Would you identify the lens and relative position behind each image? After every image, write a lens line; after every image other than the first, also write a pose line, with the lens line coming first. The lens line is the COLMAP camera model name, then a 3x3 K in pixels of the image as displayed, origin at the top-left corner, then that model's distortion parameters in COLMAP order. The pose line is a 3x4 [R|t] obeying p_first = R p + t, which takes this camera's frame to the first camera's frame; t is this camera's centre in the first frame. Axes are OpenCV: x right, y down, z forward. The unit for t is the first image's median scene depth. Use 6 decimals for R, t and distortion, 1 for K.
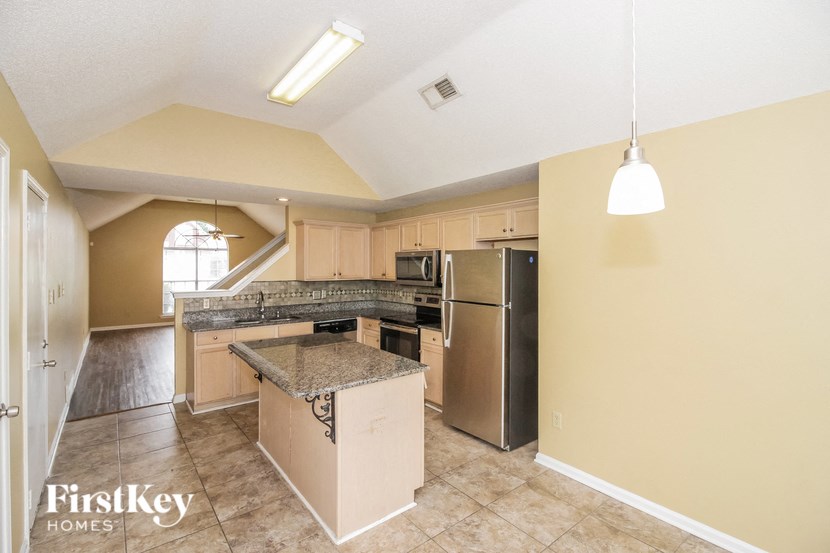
lens RADIAL K [[388.2, 0, 415.2], [0, 388.2, 268.3], [0, 0, 1]] dist [0.001859, -0.000145]
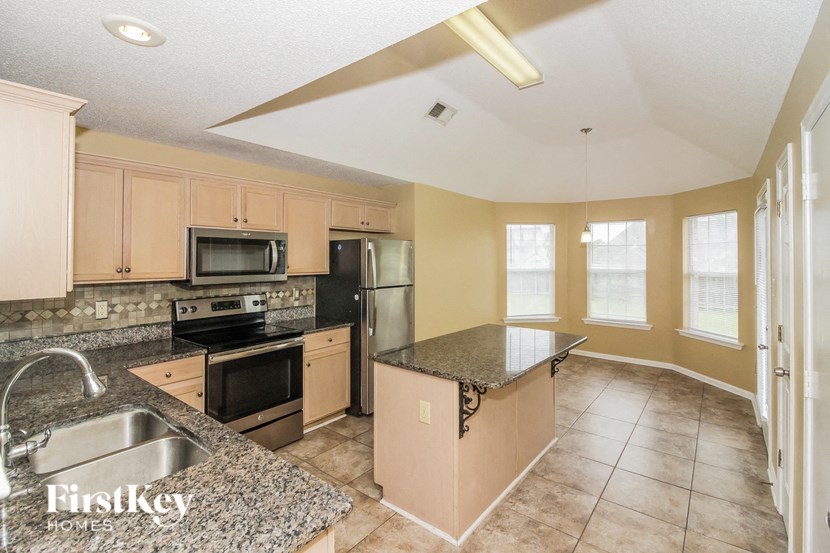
lens RADIAL K [[388.2, 0, 419.0], [0, 388.2, 258.6], [0, 0, 1]] dist [0.001859, -0.000145]
pose [[-0.244746, -0.004662, 0.969576, -0.979831], [0.002533, 0.999982, 0.005448, 0.000059], [-0.969584, 0.003789, -0.244730, 1.209078]]
